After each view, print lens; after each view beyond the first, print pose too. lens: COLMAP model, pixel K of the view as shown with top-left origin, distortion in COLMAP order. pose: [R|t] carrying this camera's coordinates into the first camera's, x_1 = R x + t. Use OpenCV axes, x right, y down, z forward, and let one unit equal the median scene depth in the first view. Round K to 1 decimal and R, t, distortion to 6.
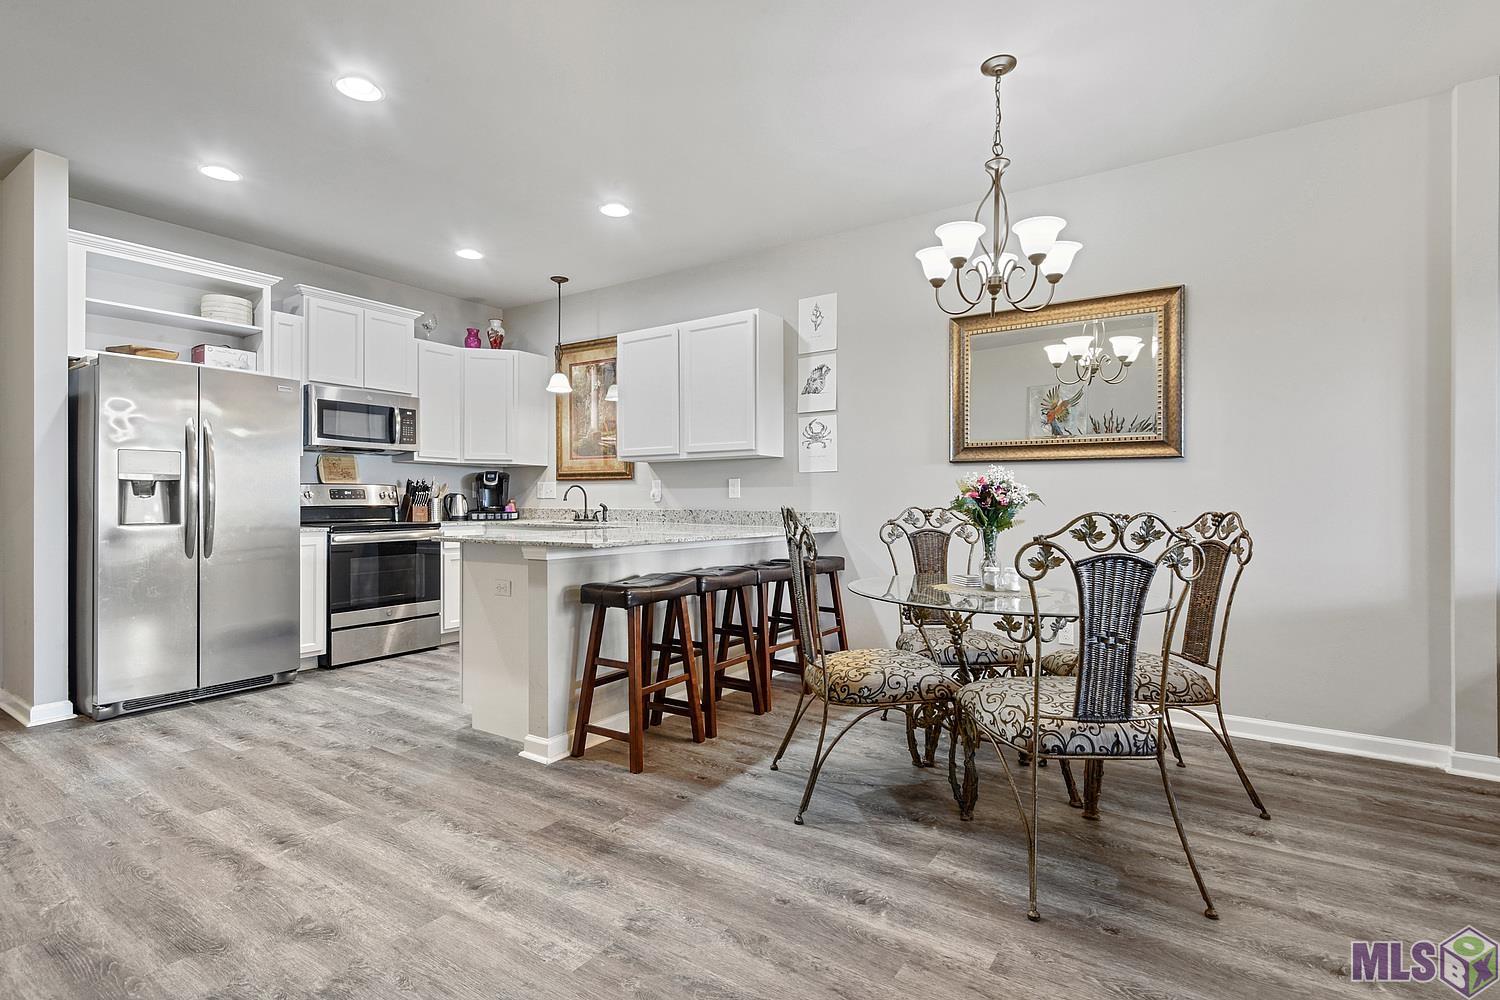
lens RADIAL K [[710.8, 0, 750.0], [0, 710.8, 500.0], [0, 0, 1]] dist [0.031791, -0.024548]
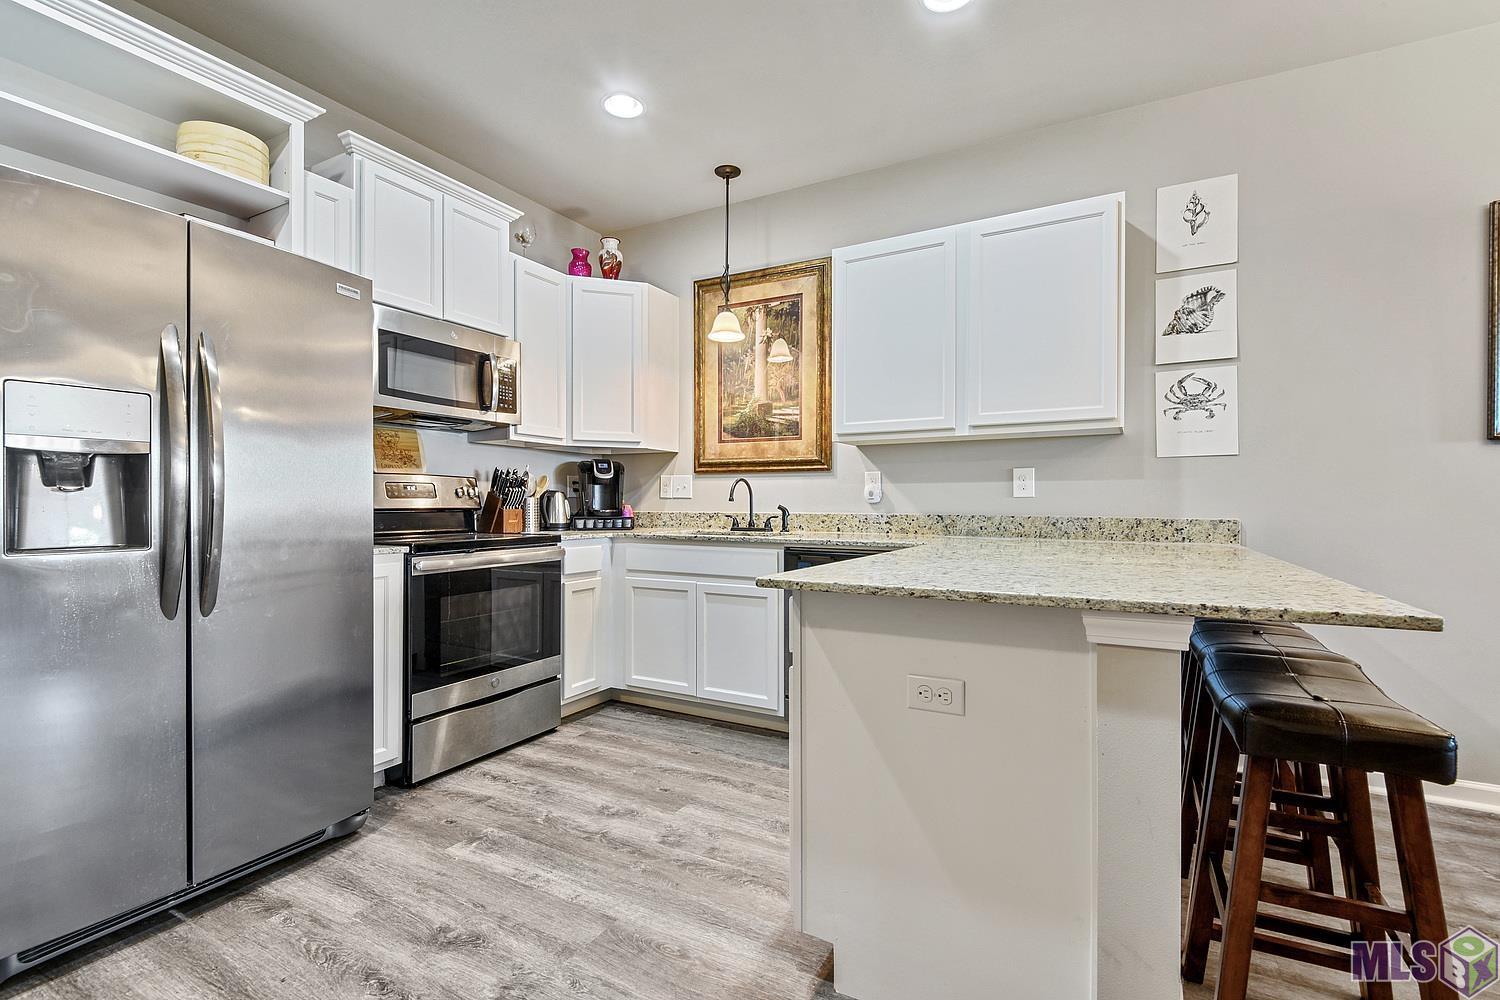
lens RADIAL K [[684.0, 0, 750.6], [0, 684.0, 504.4], [0, 0, 1]] dist [0.028658, -0.019043]
pose [[0.996205, 0.000893, 0.087029, -0.340892], [-0.001089, 0.999997, 0.002209, 0.002884], [-0.087027, -0.002295, 0.996203, 0.397898]]
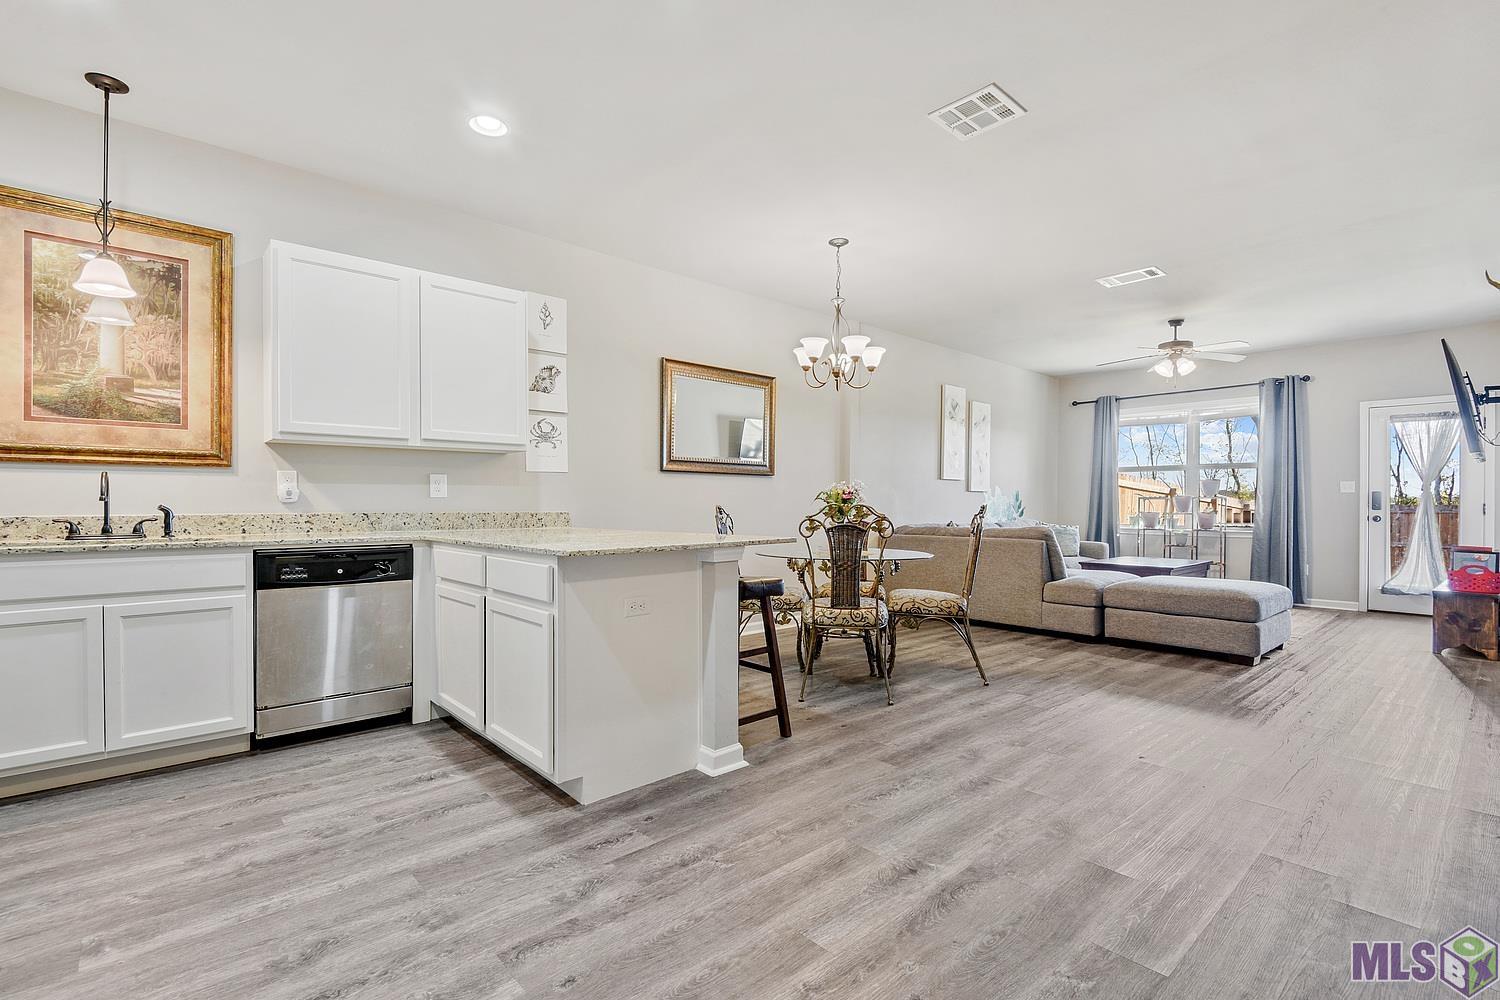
lens RADIAL K [[684.0, 0, 750.6], [0, 684.0, 504.4], [0, 0, 1]] dist [0.028658, -0.019043]
pose [[0.243633, -0.003378, 0.969862, -0.732848], [0.002846, 0.999992, 0.002768, 0.004202], [-0.969863, 0.002086, 0.243641, 0.466525]]
